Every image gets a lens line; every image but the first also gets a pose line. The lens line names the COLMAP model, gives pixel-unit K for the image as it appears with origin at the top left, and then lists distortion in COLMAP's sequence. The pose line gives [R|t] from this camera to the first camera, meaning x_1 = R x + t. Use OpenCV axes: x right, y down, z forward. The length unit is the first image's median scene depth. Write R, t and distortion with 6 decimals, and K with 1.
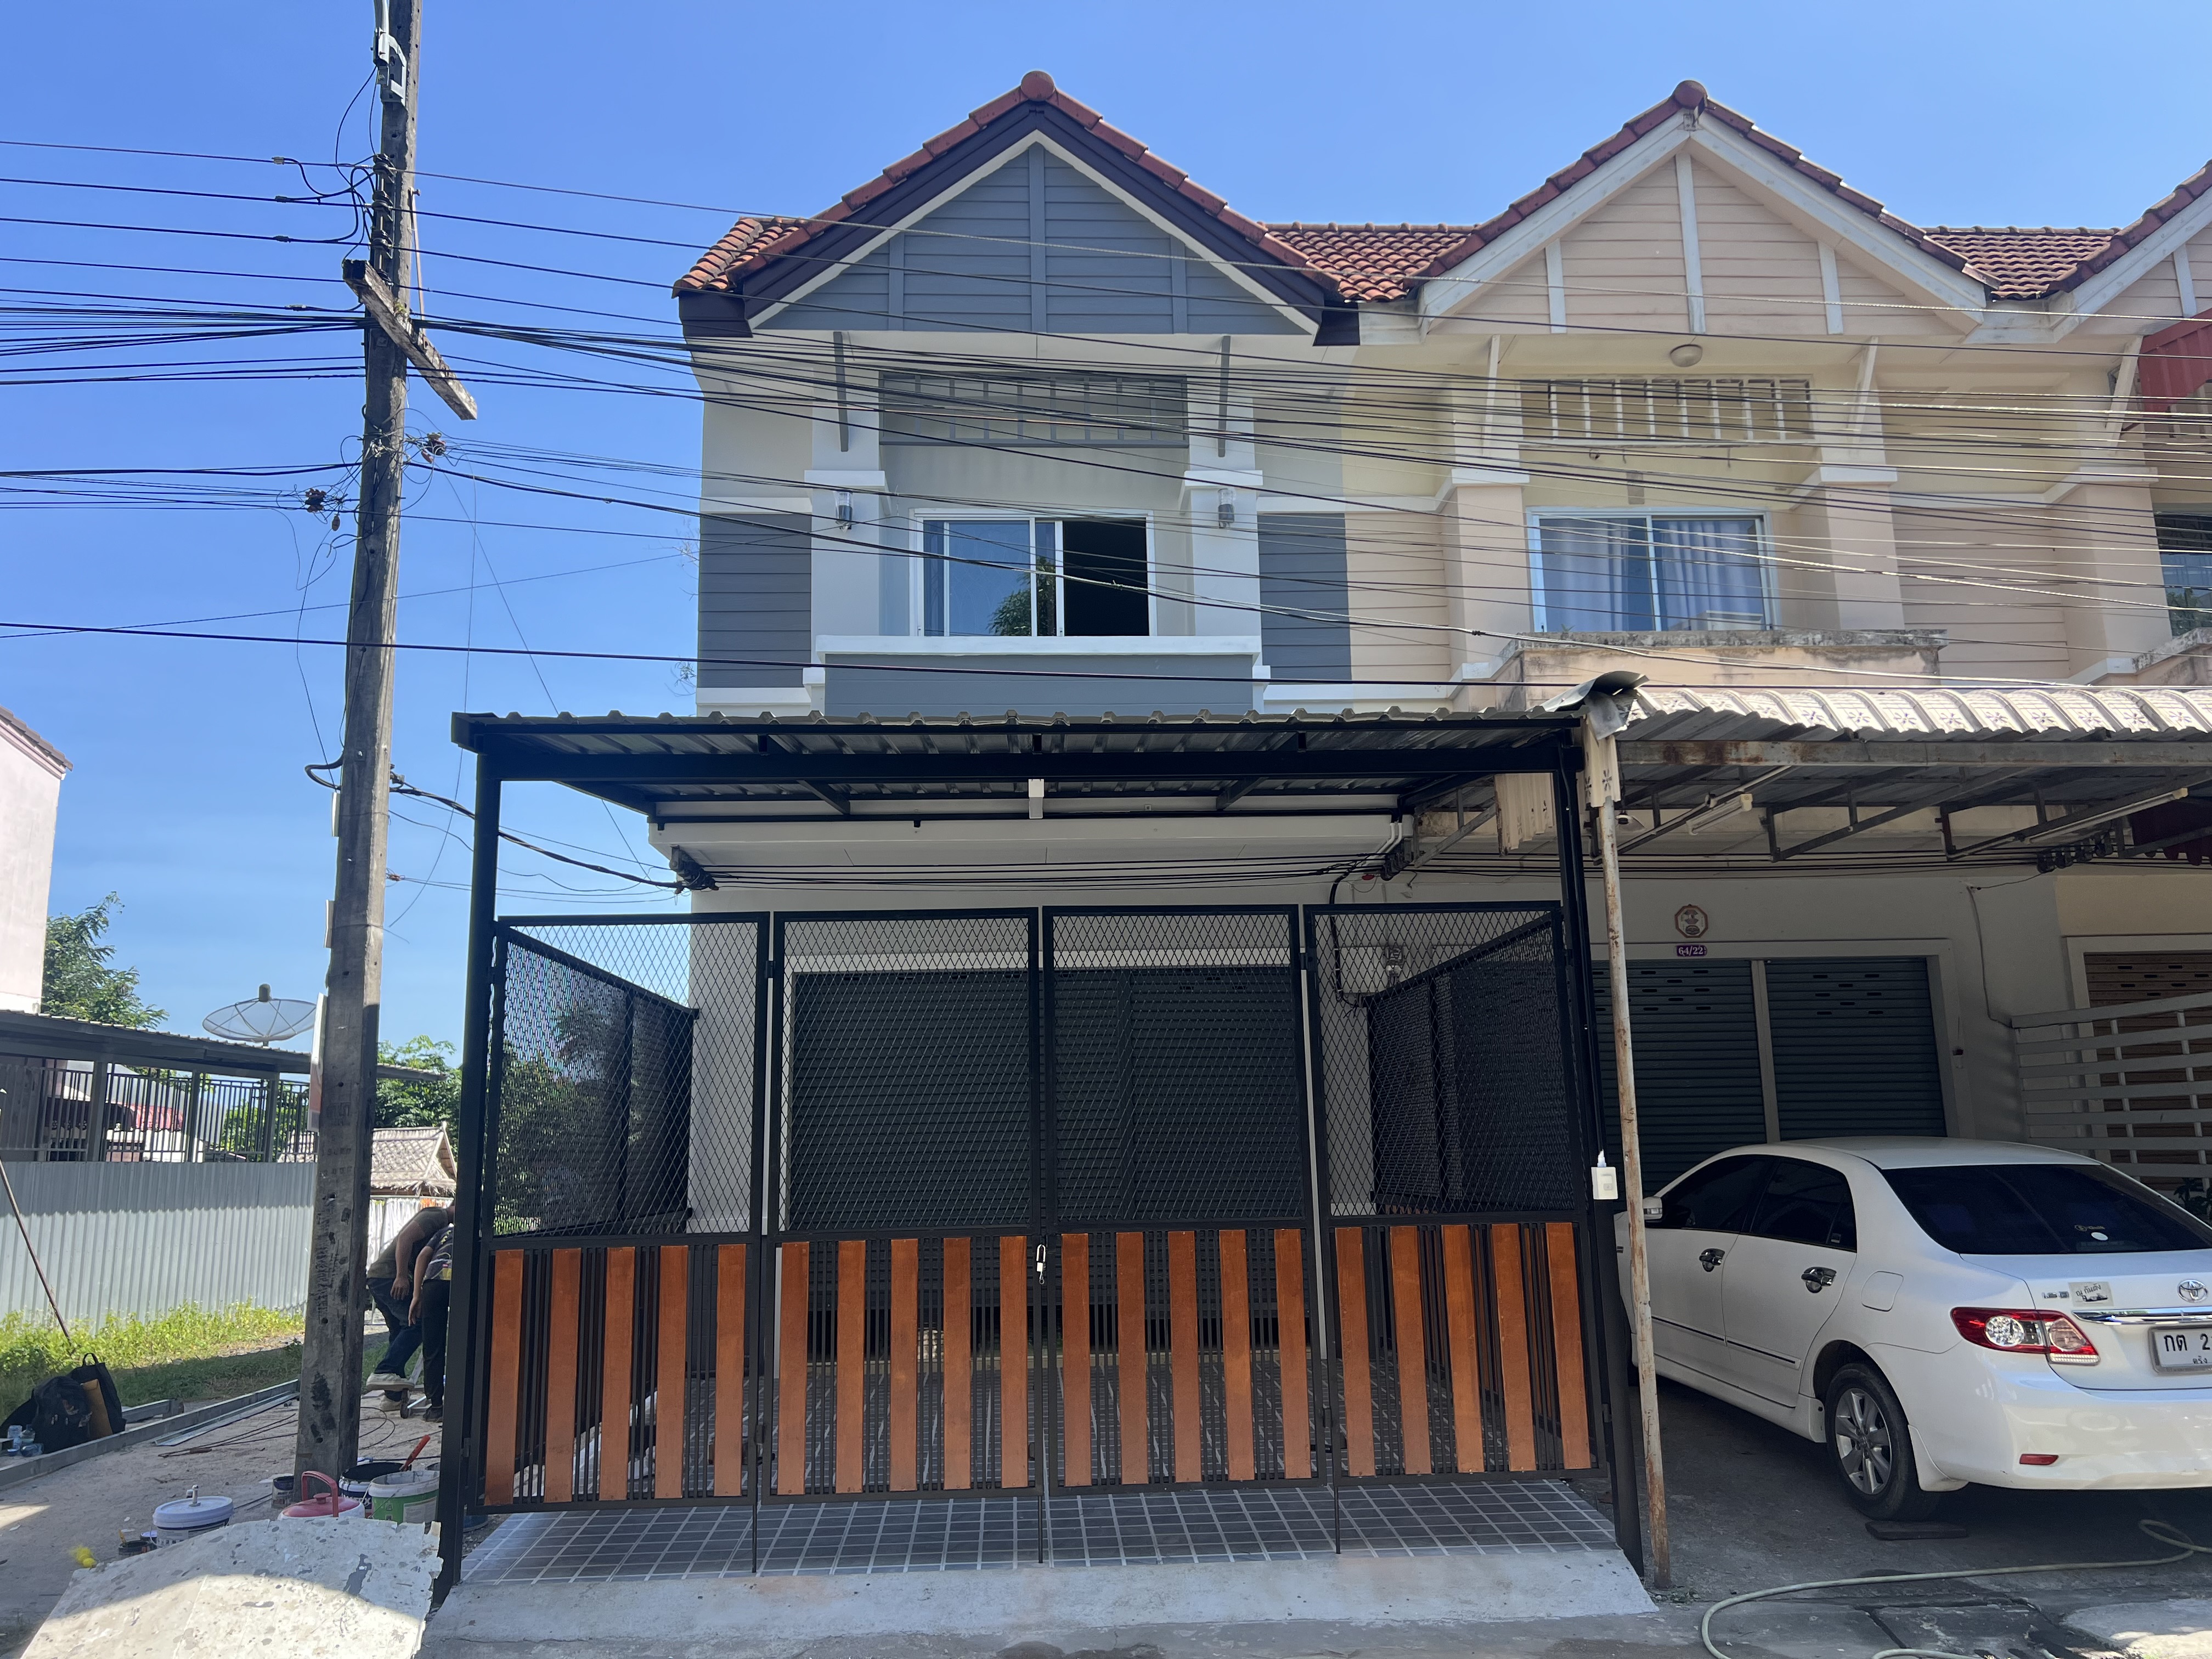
lens RADIAL K [[1630.8, 0, 1106.0], [0, 1630.8, 829.5], [0, 0, 1]] dist [0.031226, -0.069527]
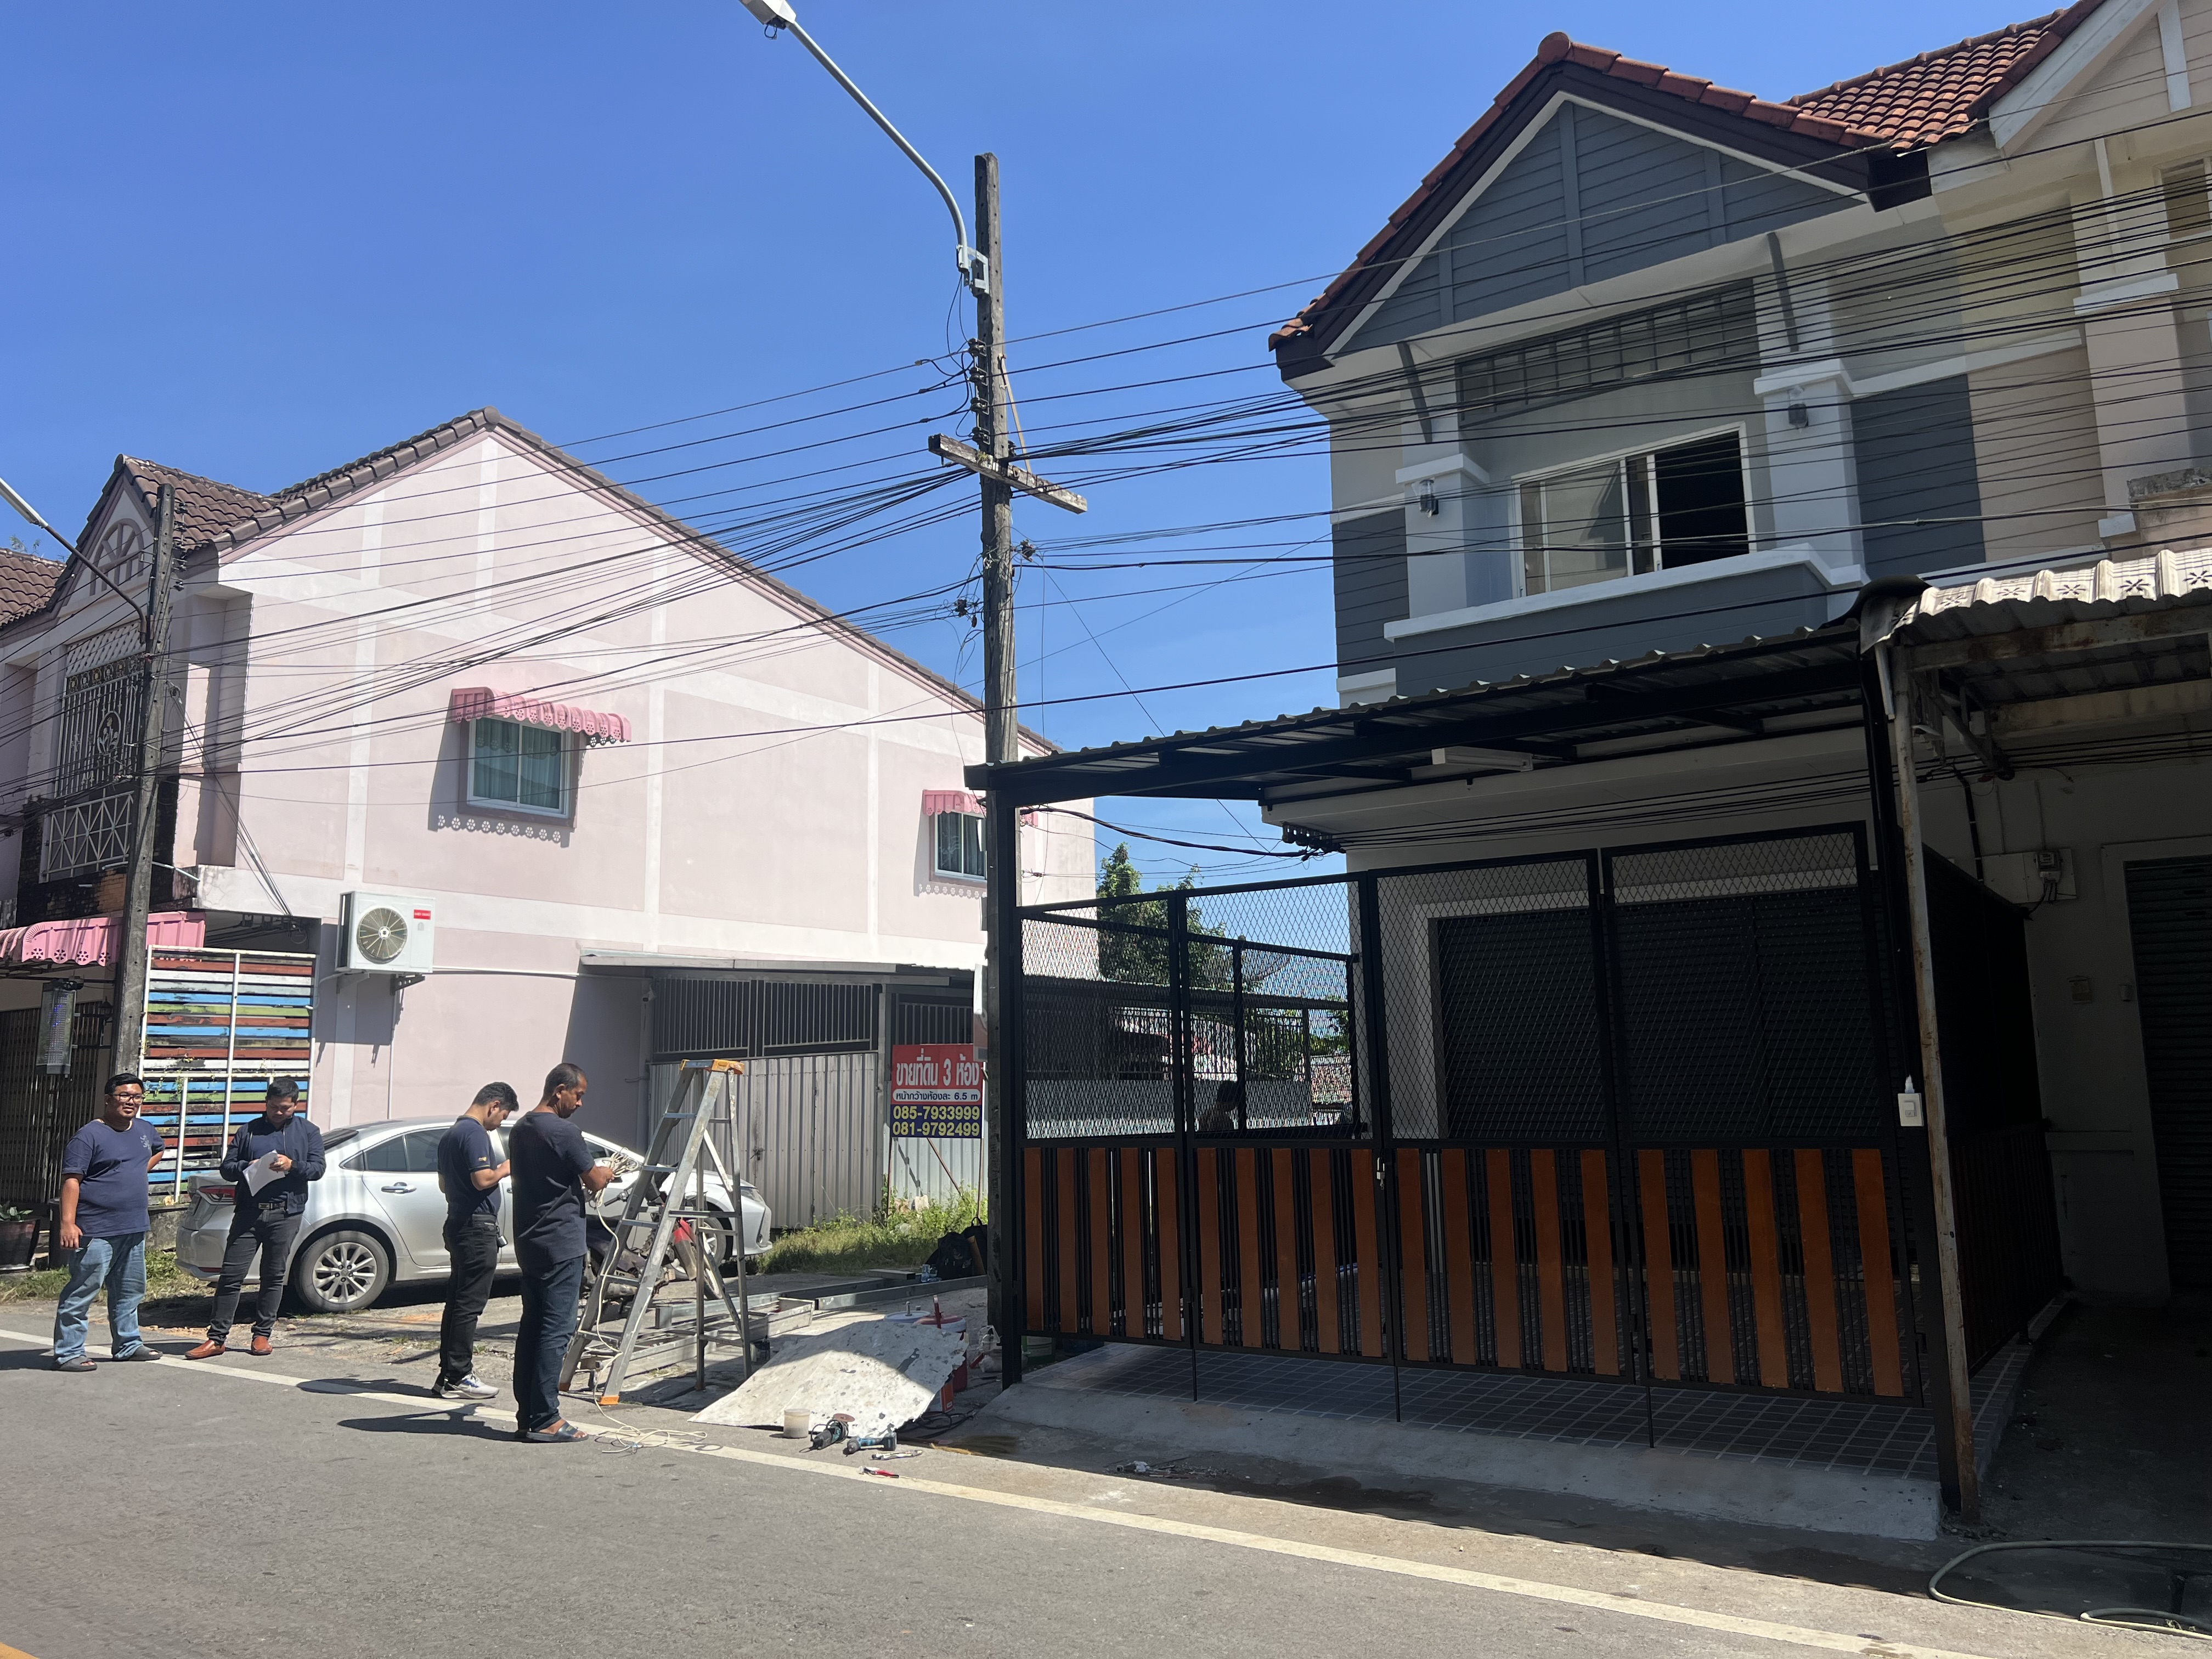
lens RADIAL K [[1630.8, 0, 1106.0], [0, 1630.8, 829.5], [0, 0, 1]] dist [0.031226, -0.069527]
pose [[0.793353, -0.093321, -0.601566, 0.343362], [0.120434, 0.992710, 0.004830, -0.006739], [0.596730, -0.076281, 0.798809, -0.028716]]
